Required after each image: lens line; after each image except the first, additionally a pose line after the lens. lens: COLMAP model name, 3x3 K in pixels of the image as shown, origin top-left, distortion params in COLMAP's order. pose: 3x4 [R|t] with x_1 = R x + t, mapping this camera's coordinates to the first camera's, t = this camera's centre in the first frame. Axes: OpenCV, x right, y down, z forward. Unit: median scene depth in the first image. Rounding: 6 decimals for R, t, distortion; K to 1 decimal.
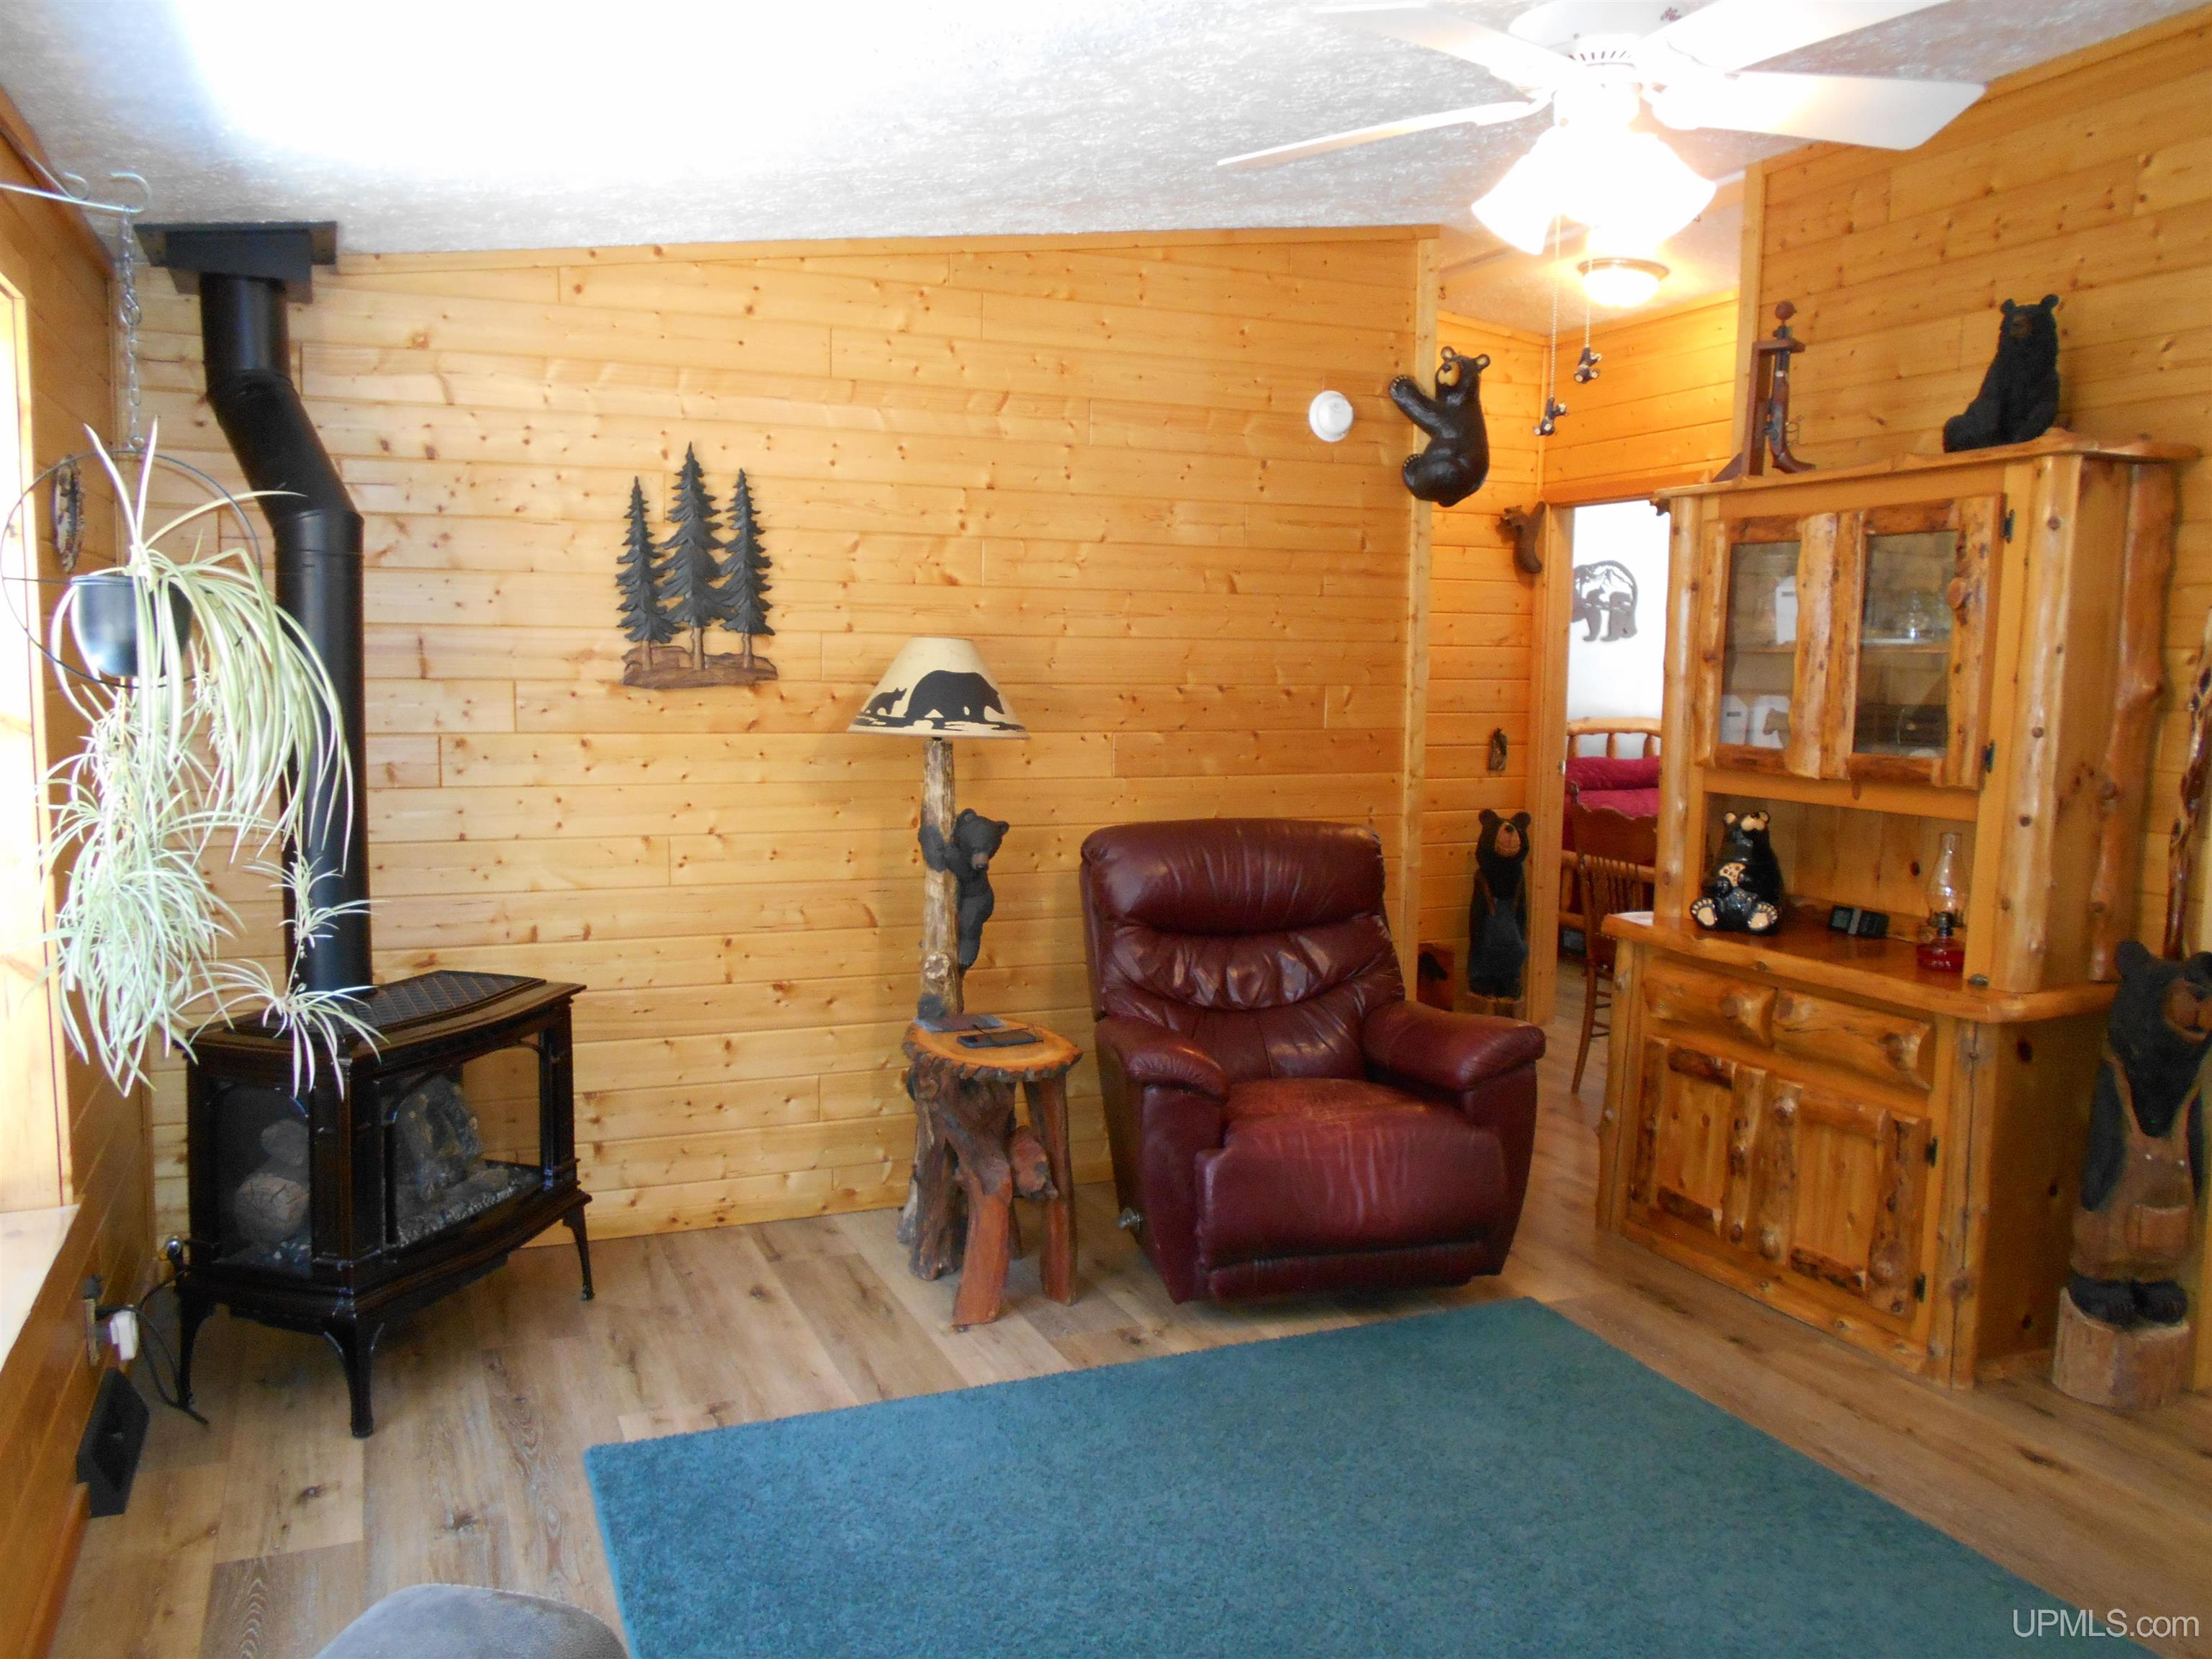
lens RADIAL K [[1744.4, 0, 1122.9], [0, 1744.4, 860.6], [0, 0, 1]] dist [-0.033755, 0.048050]
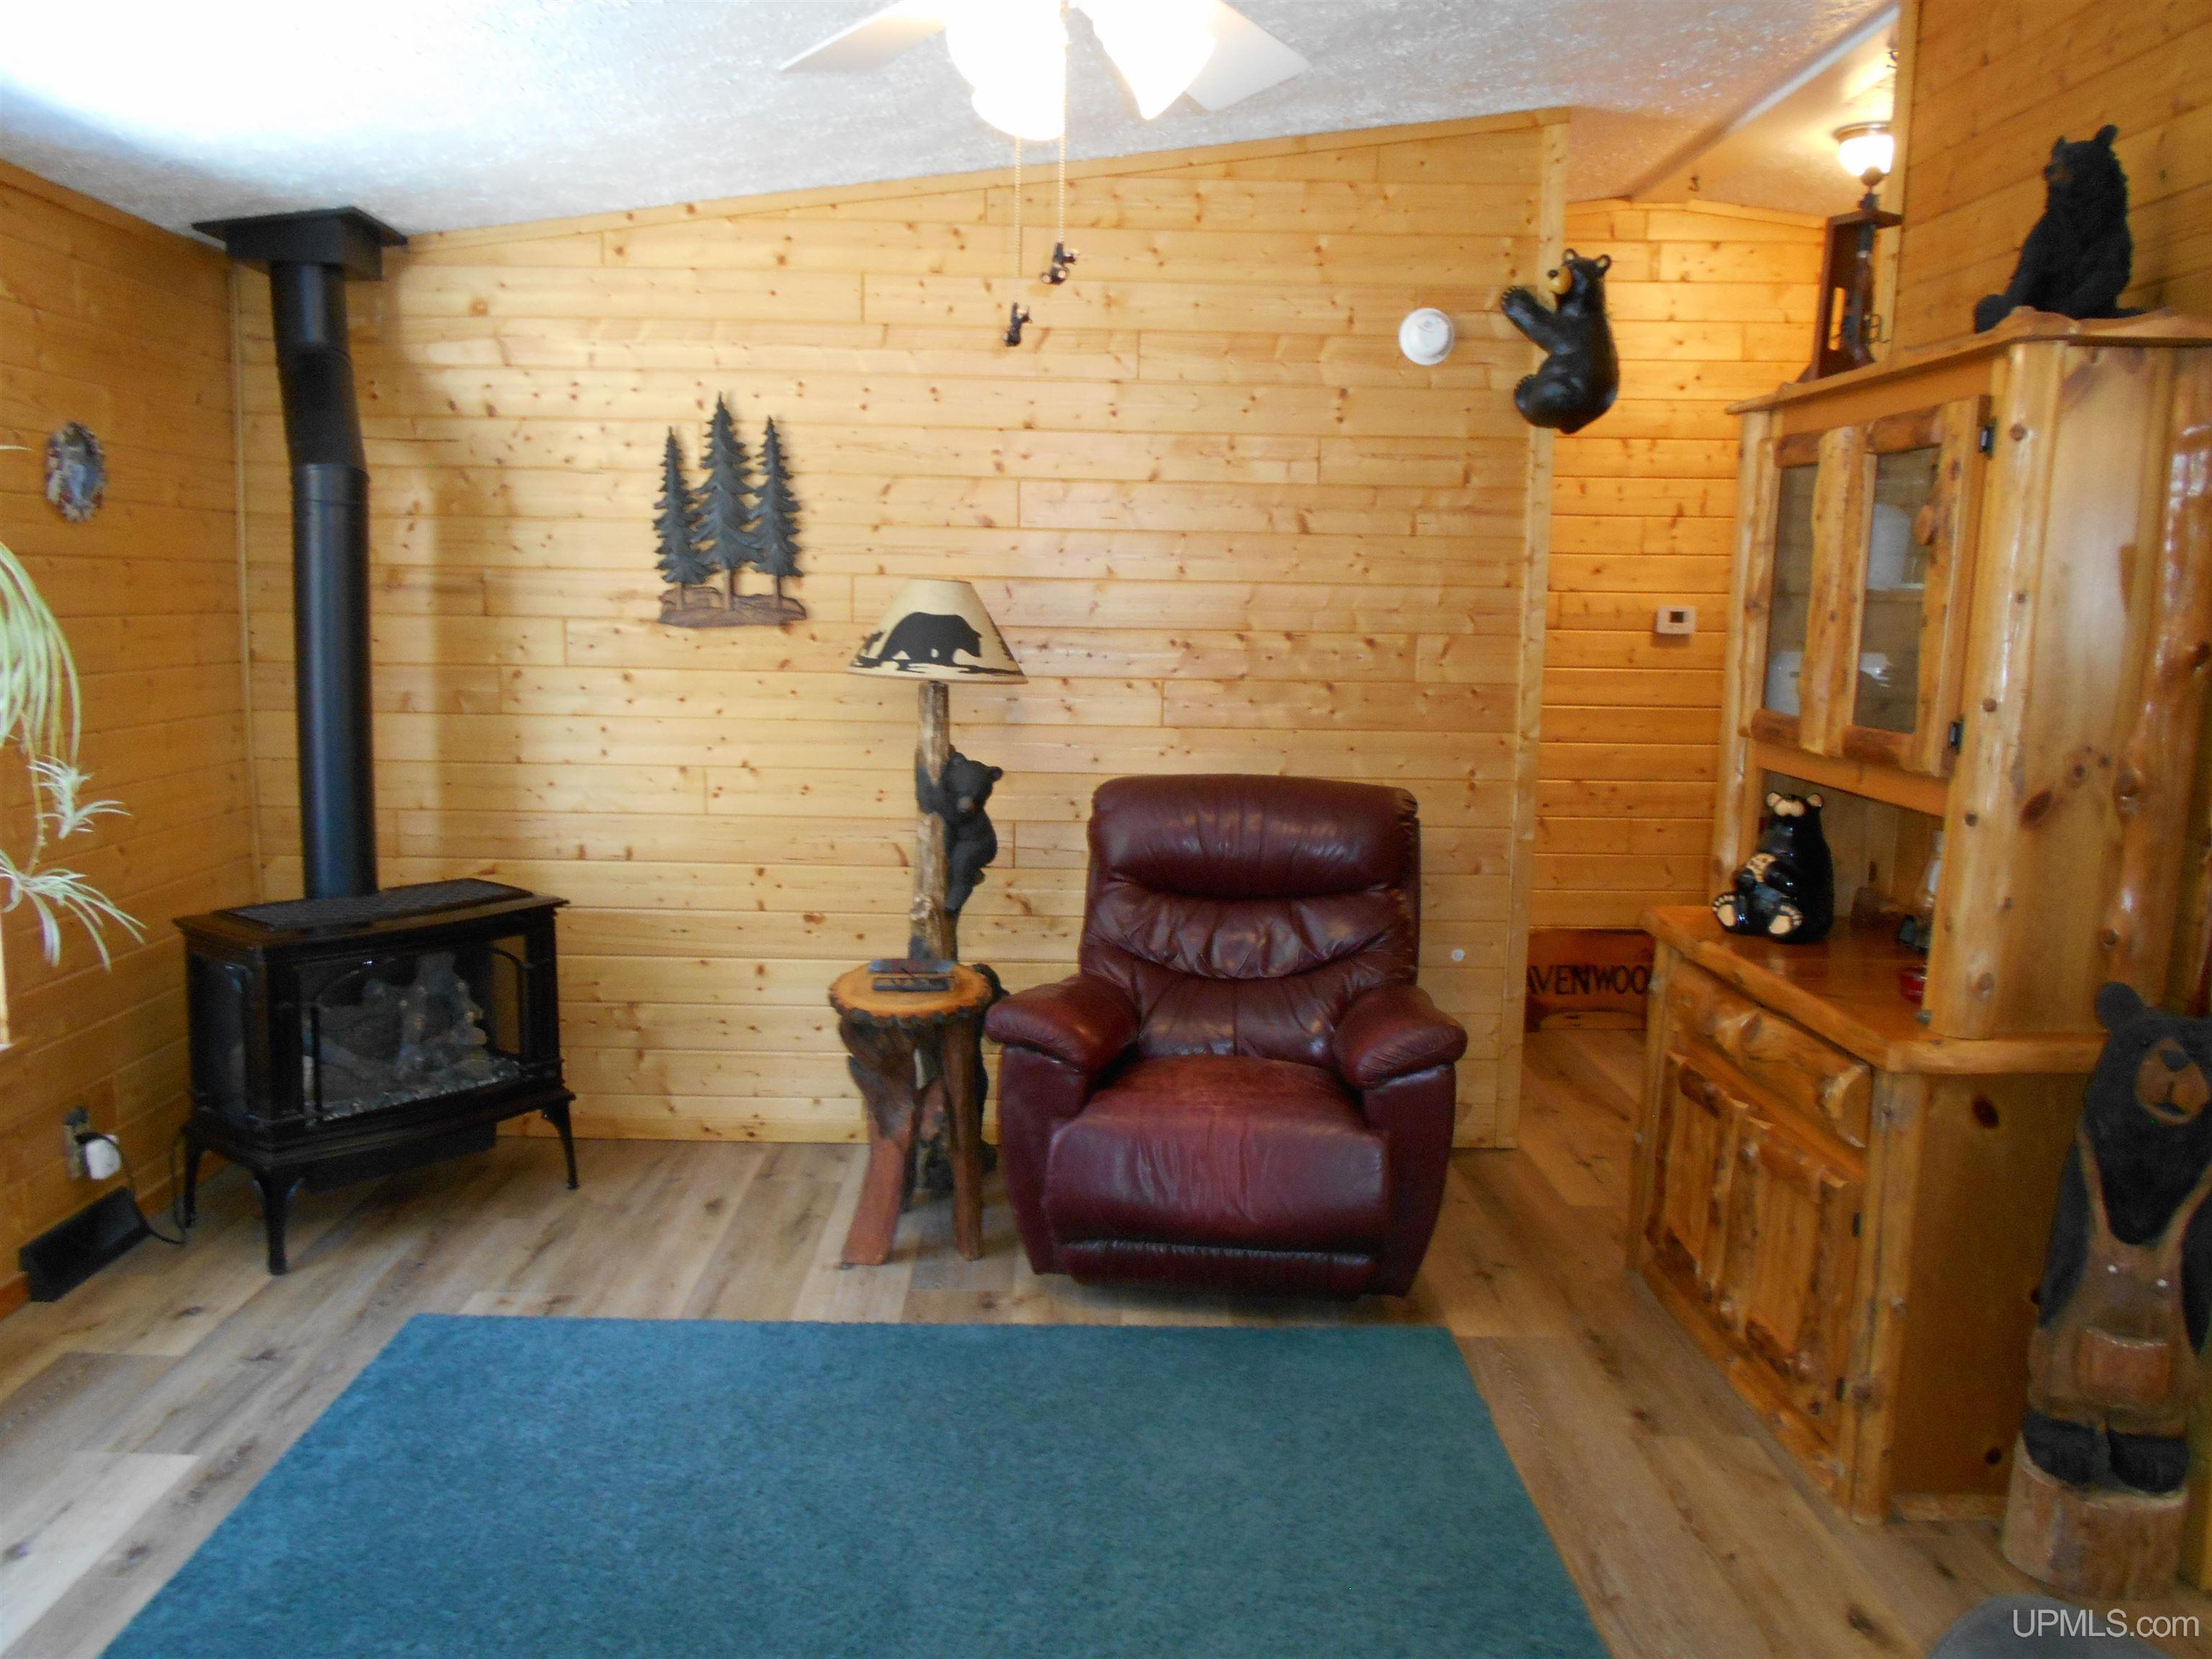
lens RADIAL K [[1744.4, 0, 1112.5], [0, 1744.4, 865.7], [0, 0, 1]] dist [-0.033755, 0.048050]
pose [[0.925394, 0.063585, -0.373635, 0.380394], [-0.051927, 0.997801, 0.041198, -0.011434], [0.375433, -0.018723, 0.926660, 0.113912]]
